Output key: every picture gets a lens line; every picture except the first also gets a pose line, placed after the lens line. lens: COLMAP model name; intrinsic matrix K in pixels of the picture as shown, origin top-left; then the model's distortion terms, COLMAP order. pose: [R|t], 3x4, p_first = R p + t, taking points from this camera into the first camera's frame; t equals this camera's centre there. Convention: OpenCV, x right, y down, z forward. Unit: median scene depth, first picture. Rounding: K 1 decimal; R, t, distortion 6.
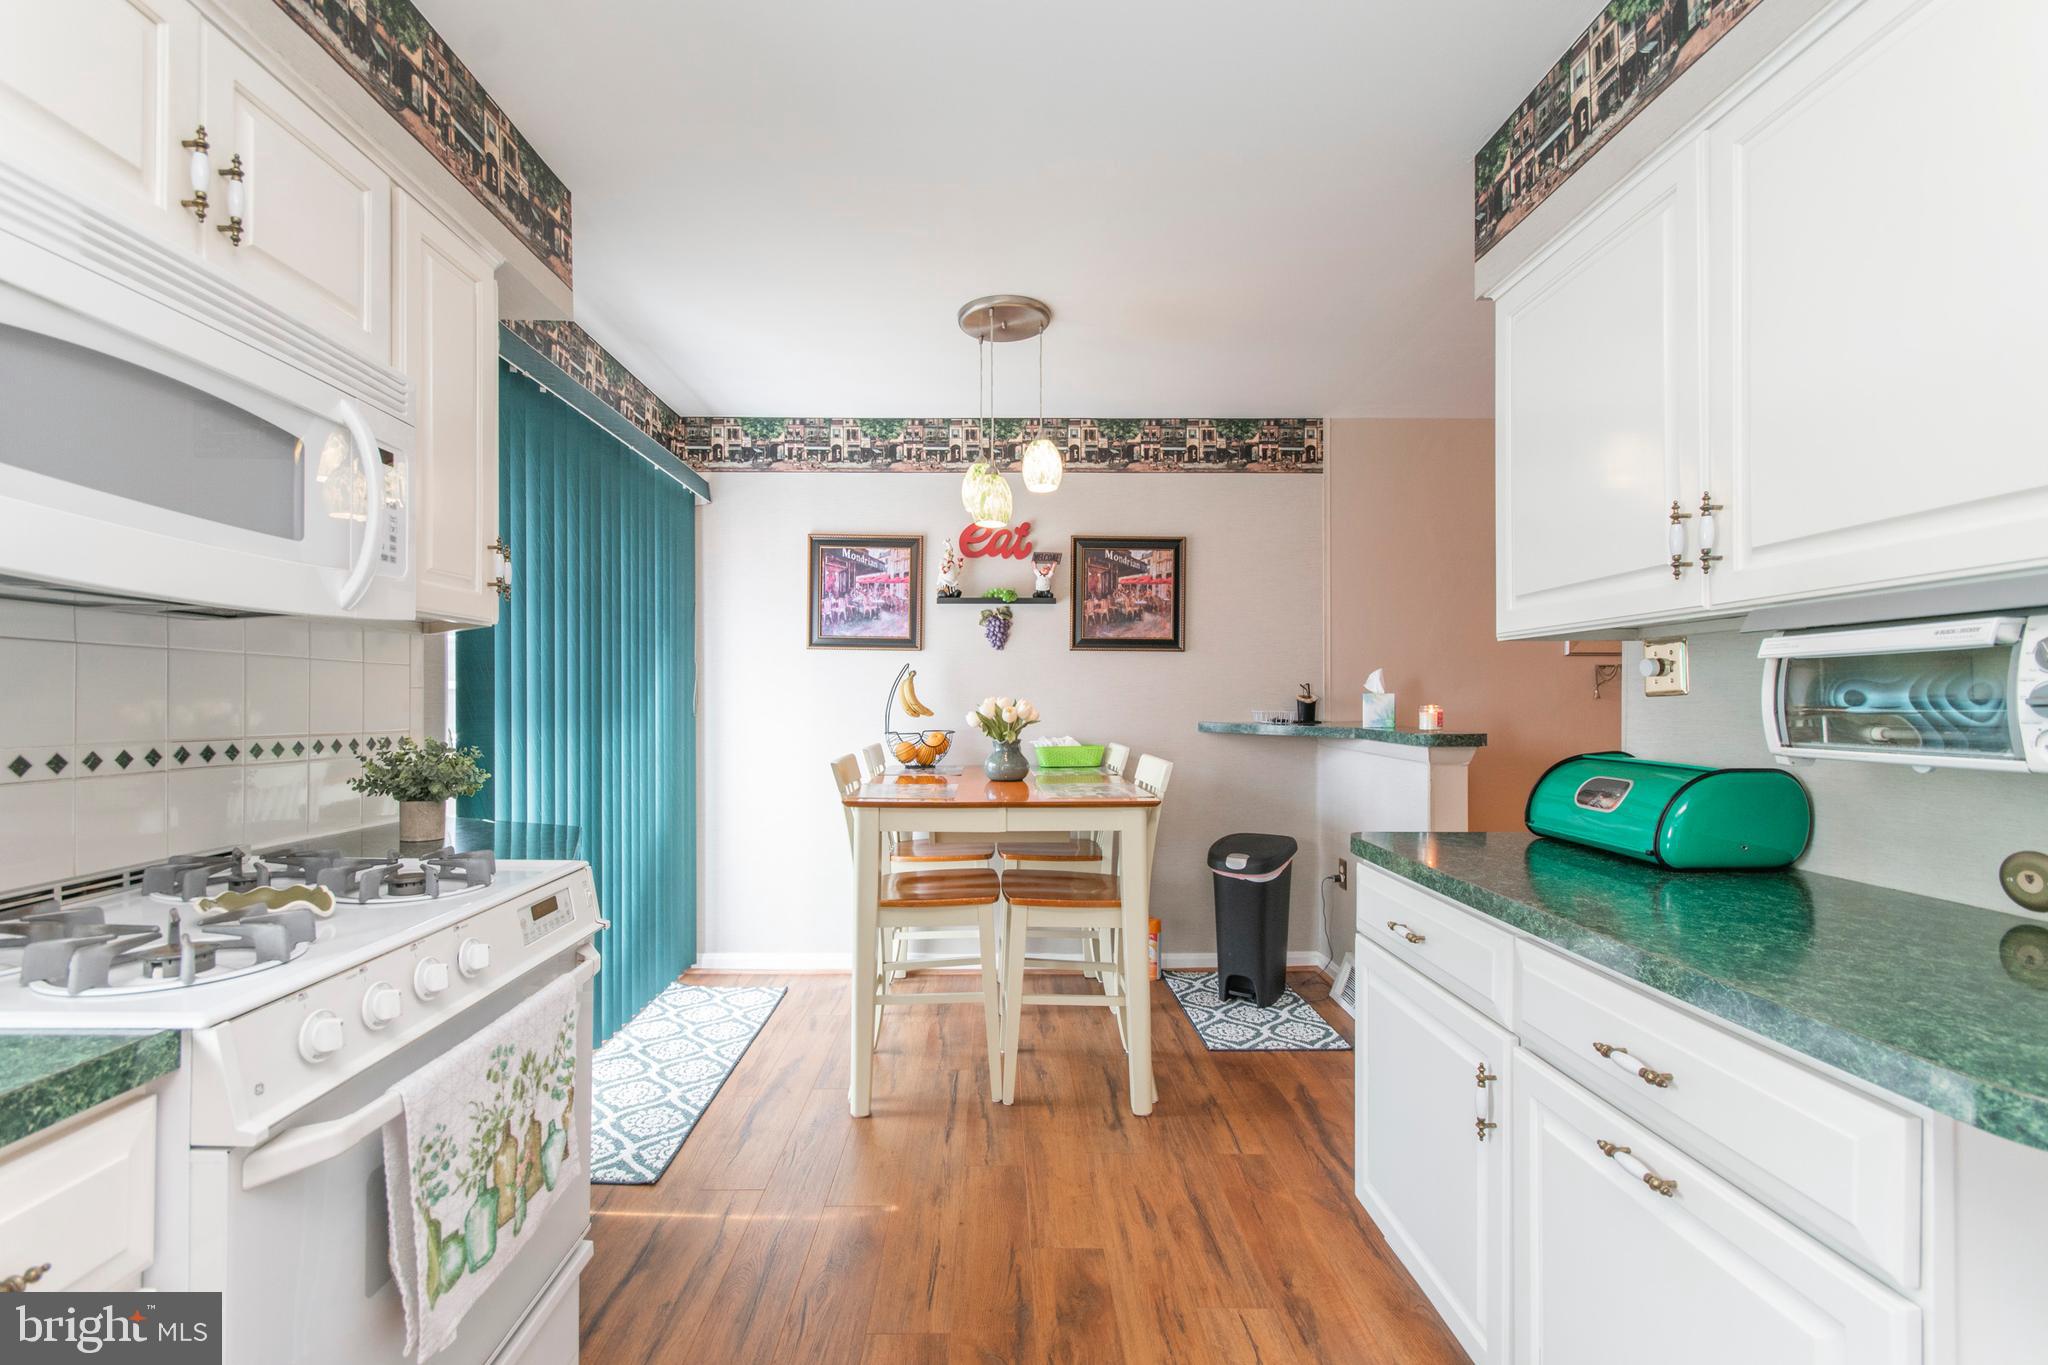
lens RADIAL K [[904.6, 0, 1006.7], [0, 904.6, 702.1], [0, 0, 1]] dist [0.002720, -0.000822]
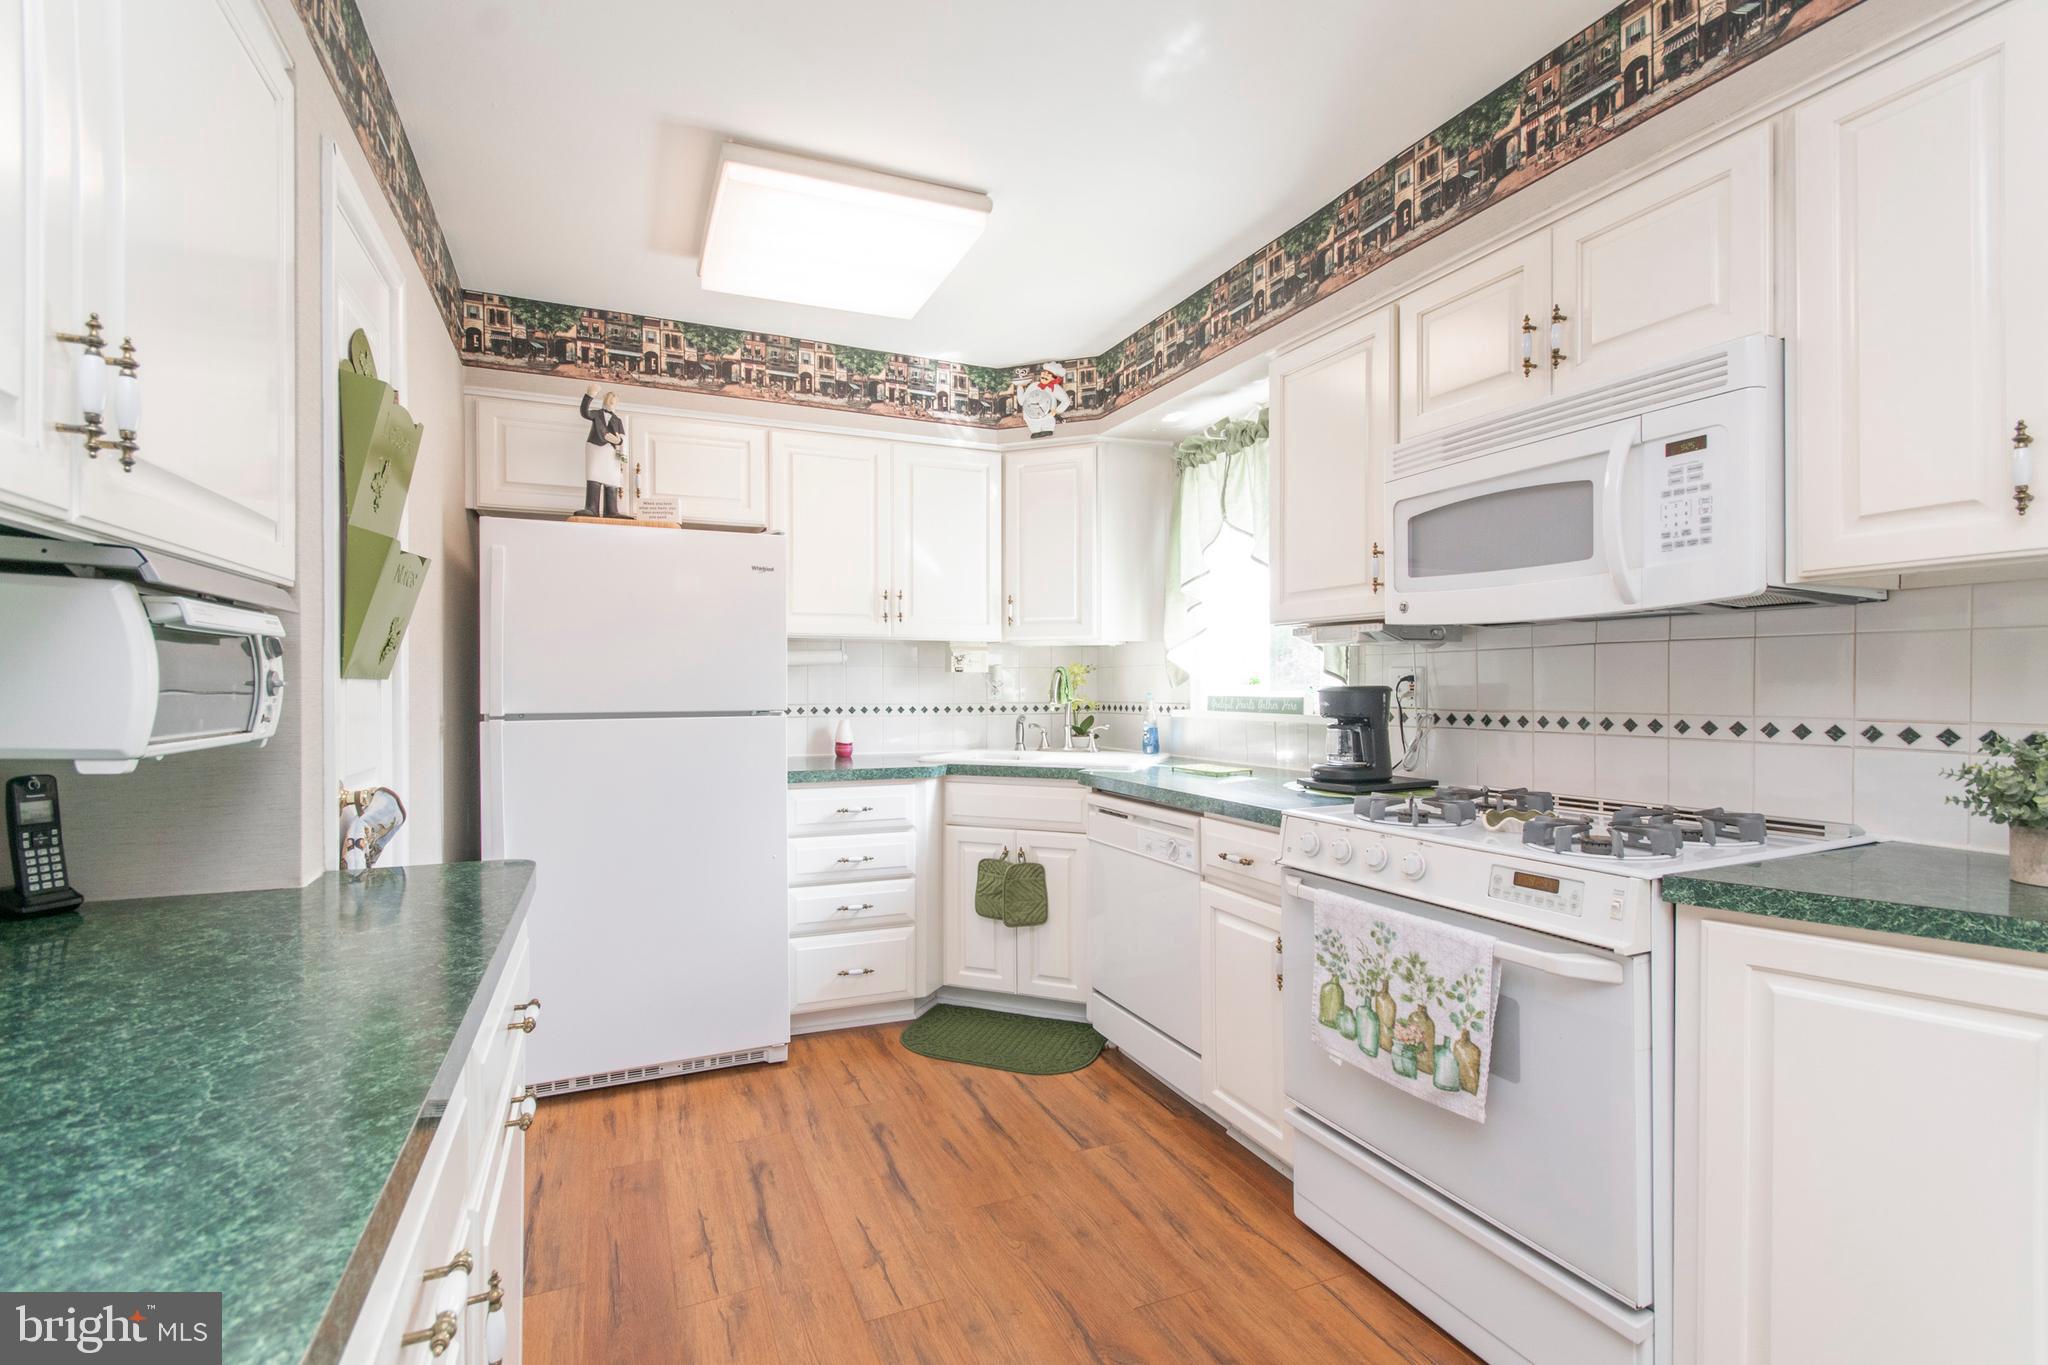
lens RADIAL K [[949.4, 0, 1005.0], [0, 949.4, 685.4], [0, 0, 1]] dist [0.005350, 0.000530]
pose [[-0.925569, 0.003250, -0.378564, 0.171531], [0.003350, 0.999994, 0.000396, -0.000579], [0.378563, -0.000901, -0.925575, 0.653492]]
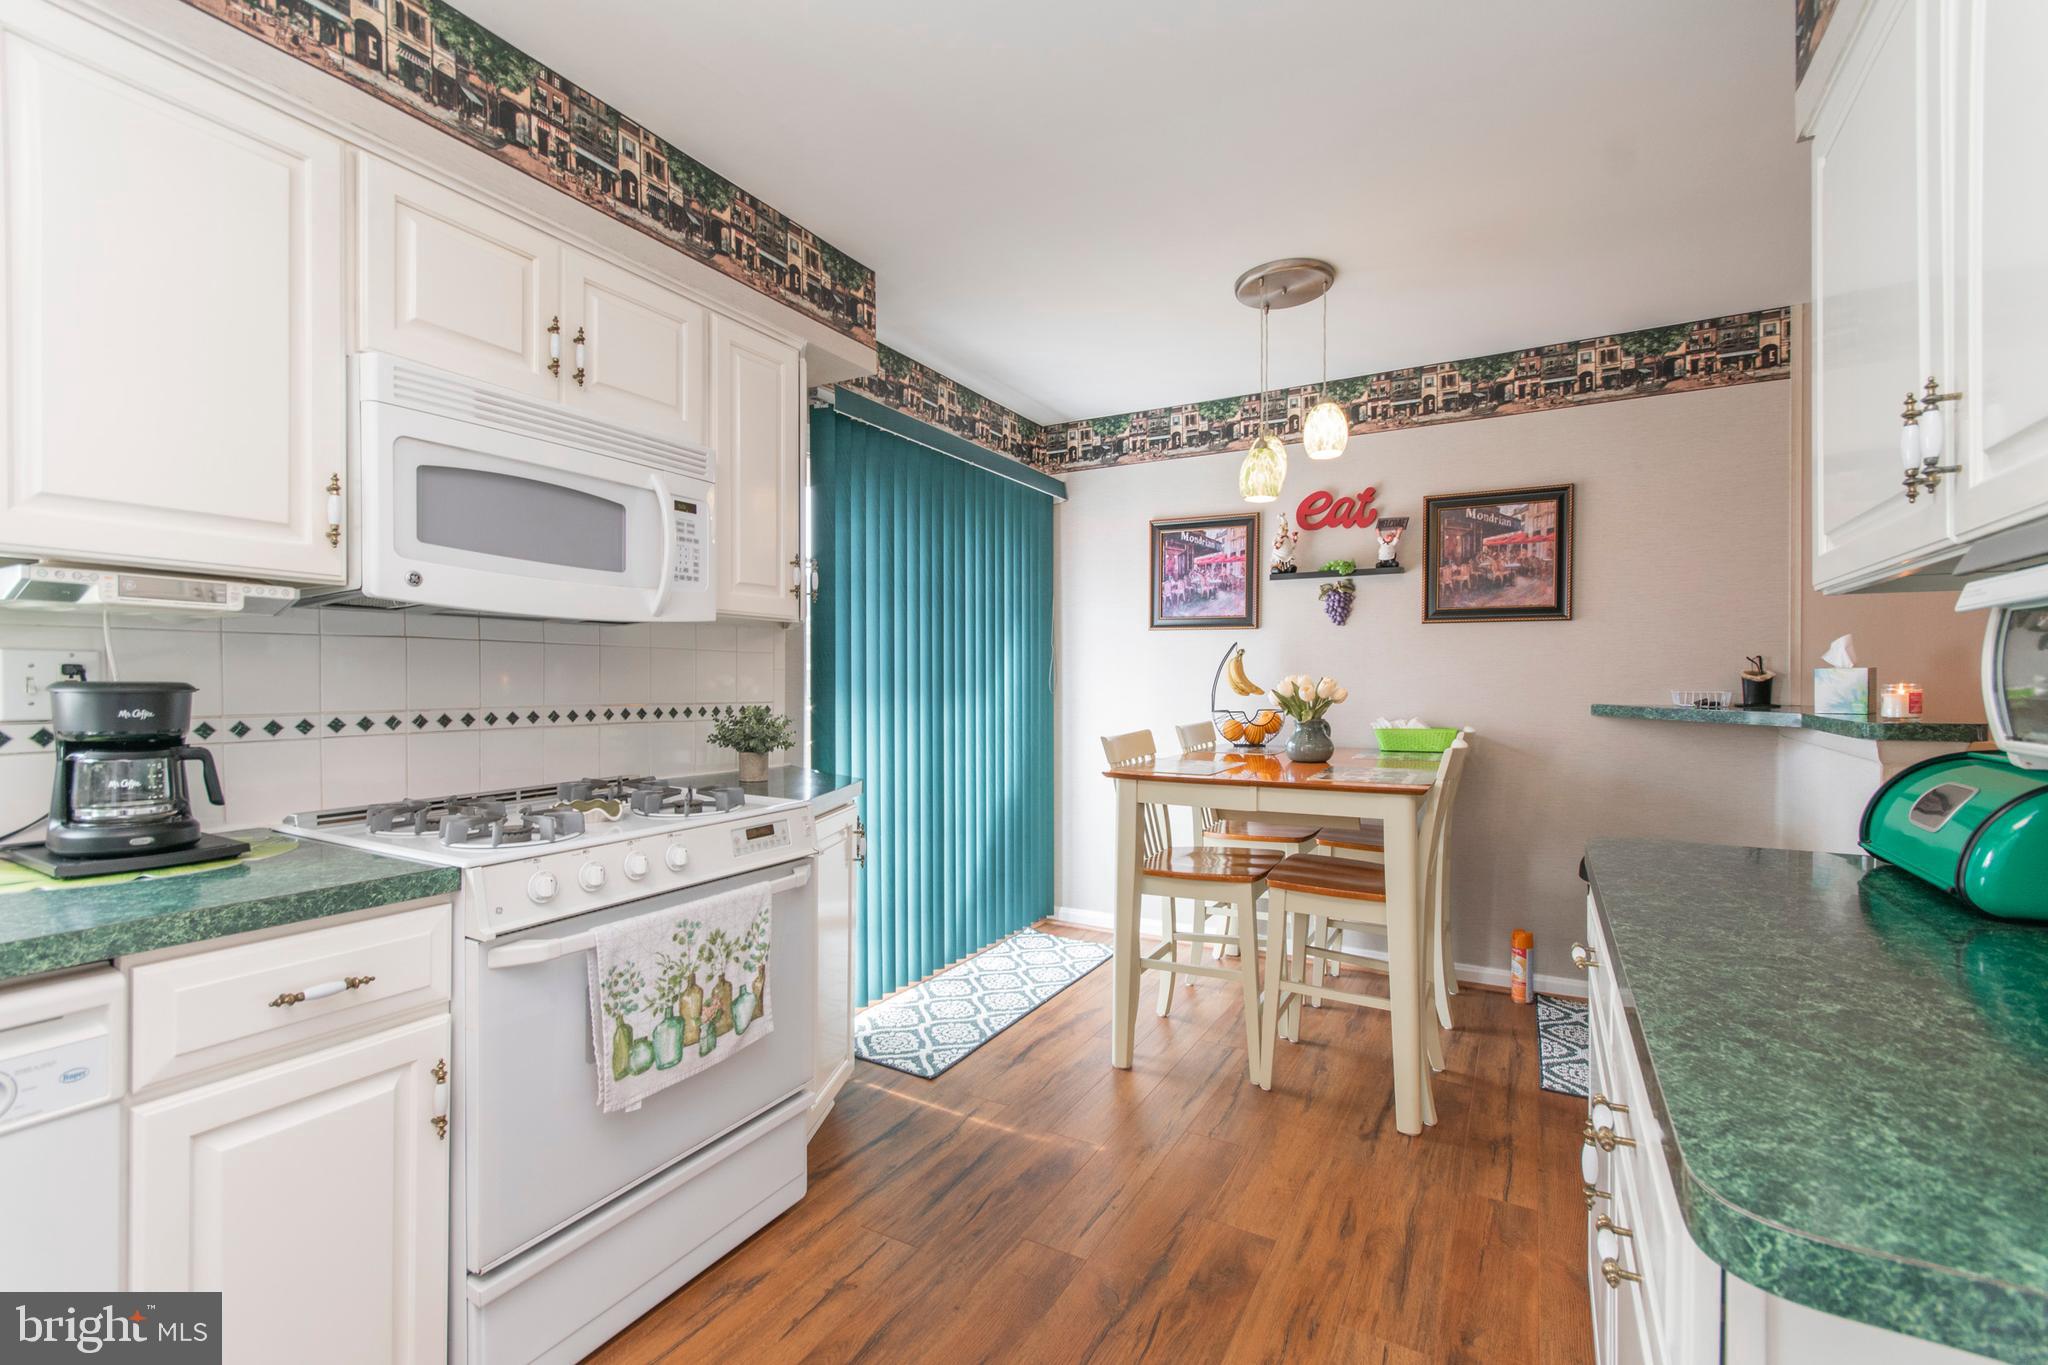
lens RADIAL K [[904.1, 0, 1002.5], [0, 904.1, 688.7], [0, 0, 1]] dist [0.005616, -0.000562]
pose [[0.861412, 0.003317, -0.507895, 0.178857], [0.000560, 0.999972, 0.007481, 0.001275], [0.507906, -0.006729, 0.861386, 0.007551]]
